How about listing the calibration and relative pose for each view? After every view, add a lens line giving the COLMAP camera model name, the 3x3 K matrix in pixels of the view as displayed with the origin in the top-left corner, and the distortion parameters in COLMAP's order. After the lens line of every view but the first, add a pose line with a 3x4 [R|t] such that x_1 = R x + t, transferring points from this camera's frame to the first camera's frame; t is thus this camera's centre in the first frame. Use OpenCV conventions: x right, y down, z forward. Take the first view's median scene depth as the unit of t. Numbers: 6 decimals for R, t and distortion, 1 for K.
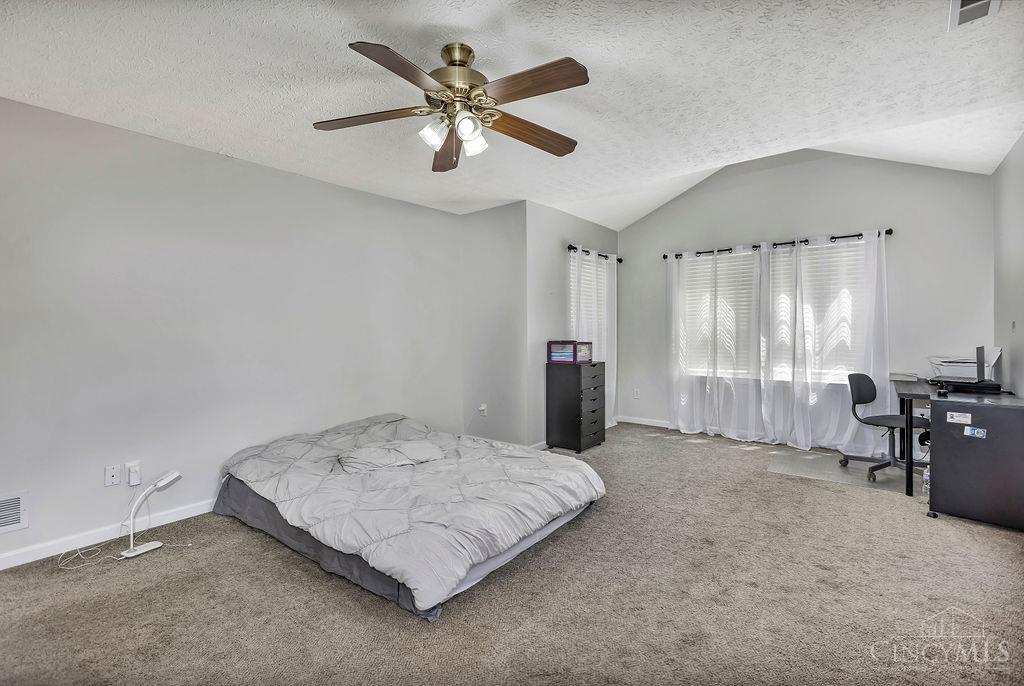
lens RADIAL K [[450.4, 0, 512.2], [0, 450.4, 326.0], [0, 0, 1]] dist [-0.000425, 0.000029]
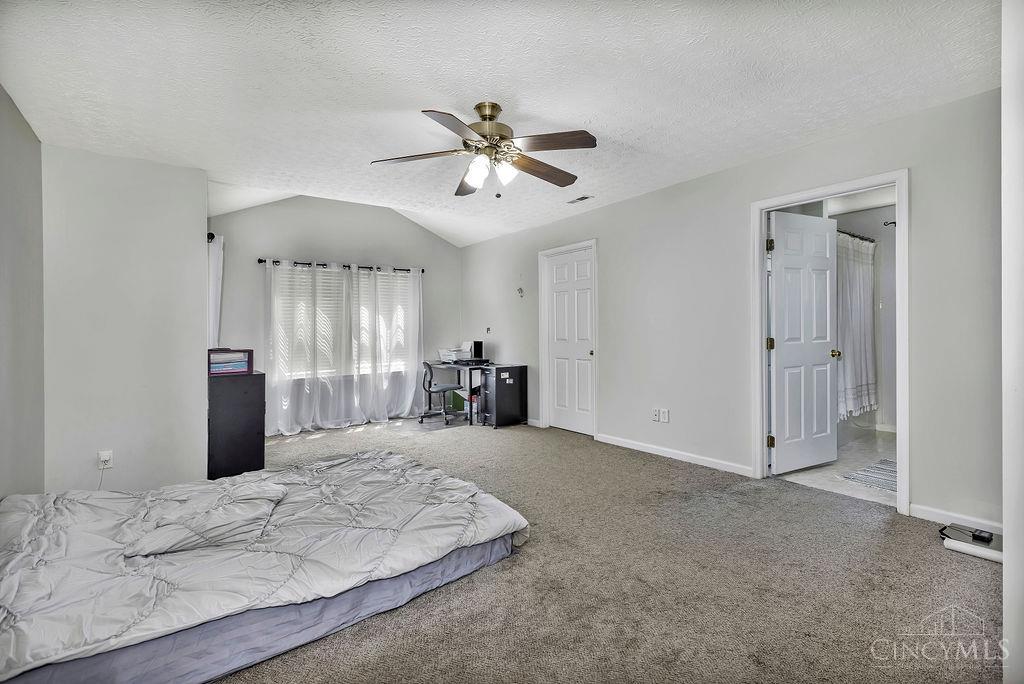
lens RADIAL K [[470.1, 0, 512.1], [0, 470.1, 326.0], [0, 0, 1]] dist [0.032926, 0.000383]
pose [[0.248581, 0.012934, 0.968525, -0.598965], [0.012156, 0.999790, -0.016471, 0.011633], [-0.968535, 0.015868, 0.248372, 0.261335]]
